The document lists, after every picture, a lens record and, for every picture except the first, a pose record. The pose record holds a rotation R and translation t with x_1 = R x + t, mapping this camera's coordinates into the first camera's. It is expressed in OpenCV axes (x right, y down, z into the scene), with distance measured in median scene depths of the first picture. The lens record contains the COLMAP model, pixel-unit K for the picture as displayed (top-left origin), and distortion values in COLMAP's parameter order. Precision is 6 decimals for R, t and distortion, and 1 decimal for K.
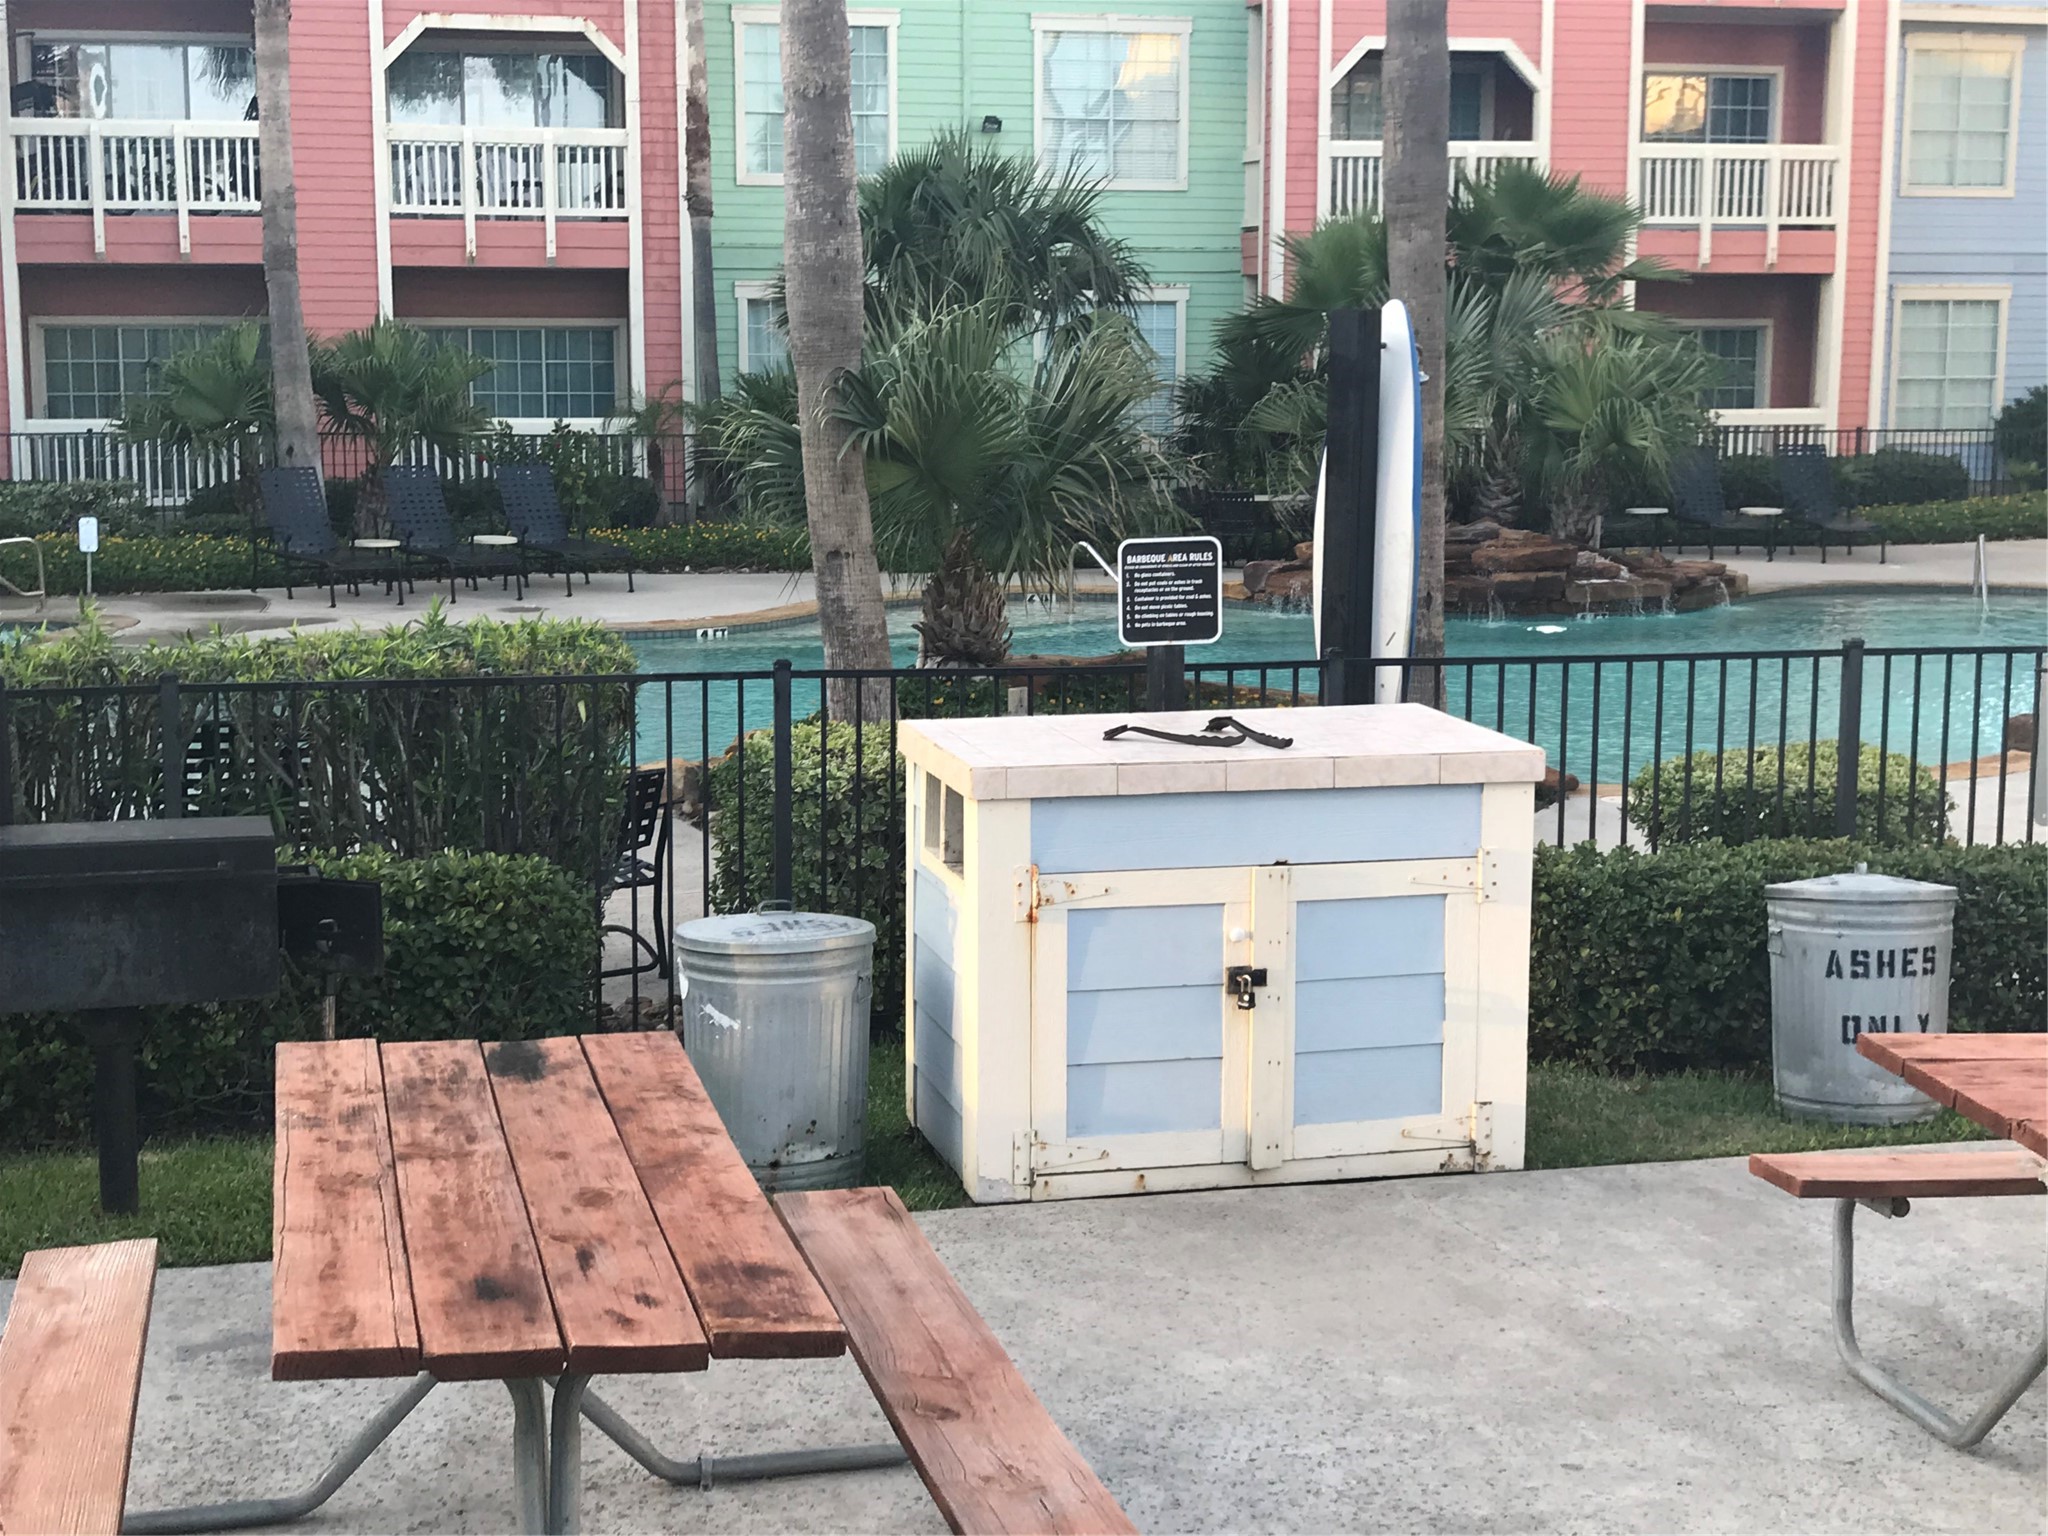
lens RADIAL K [[3064.9, 0, 1024.0], [0, 3064.9, 768.0], [0, 0, 1]] dist [0.235364, -0.967898]
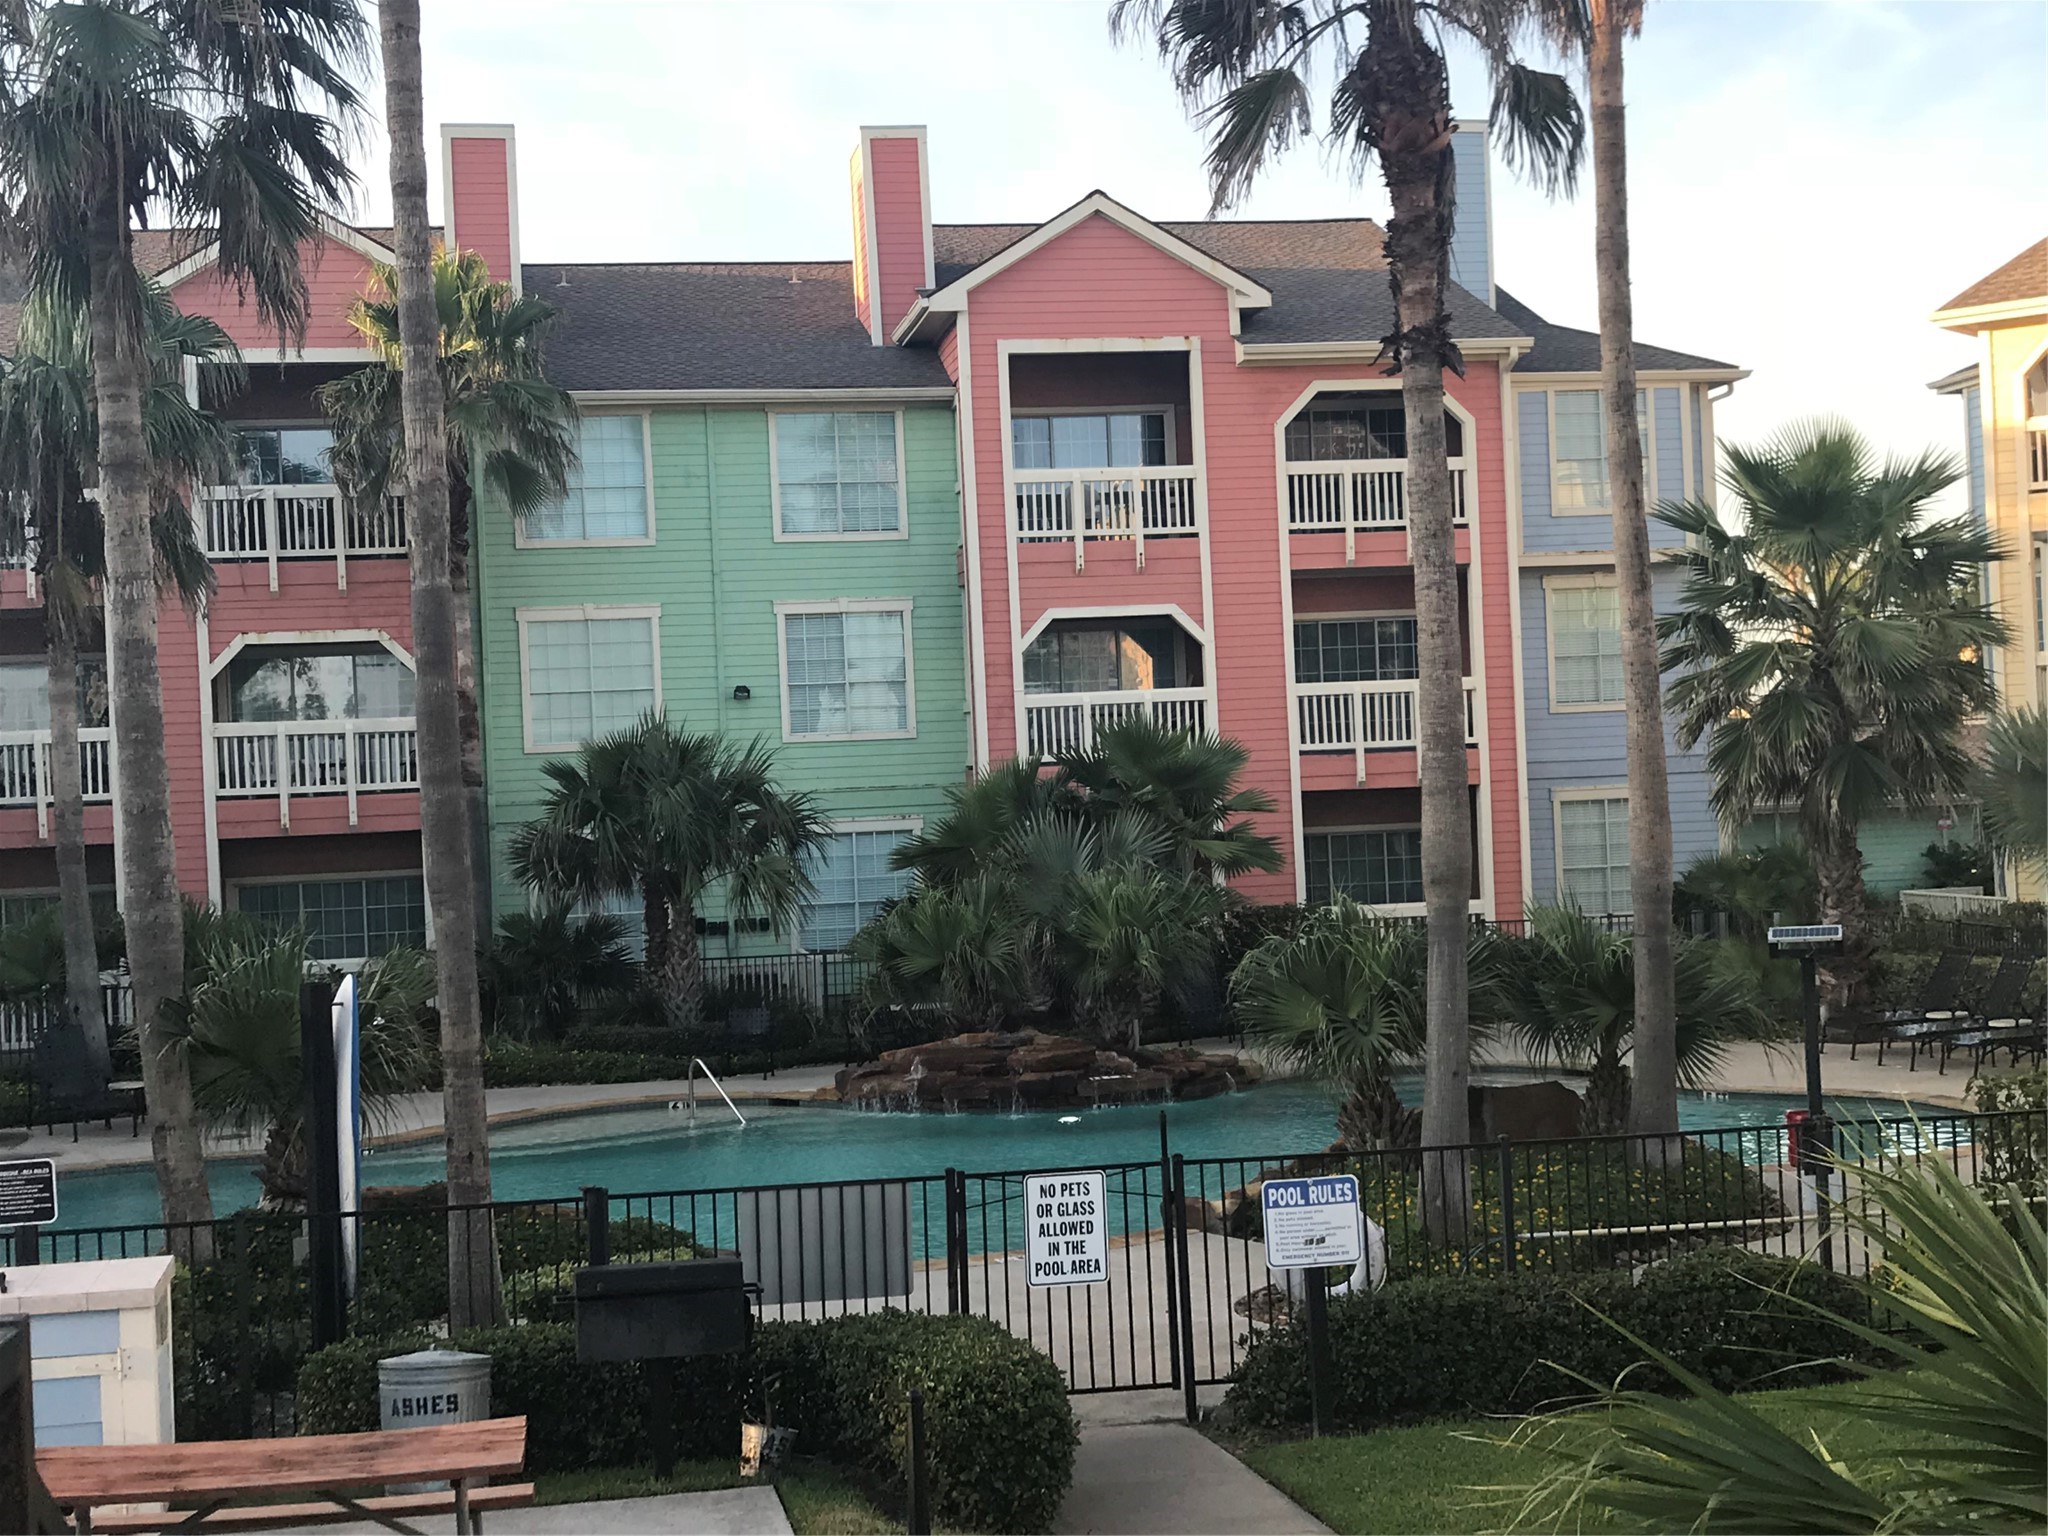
lens RADIAL K [[3064.9, 0, 1024.0], [0, 3064.9, 768.0], [0, 0, 1]] dist [0.235364, -0.967898]
pose [[0.997397, -0.043365, -0.057613, 0.190428], [0.034682, 0.988972, -0.143986, -0.006575], [0.063222, 0.141613, 0.987901, -0.180027]]
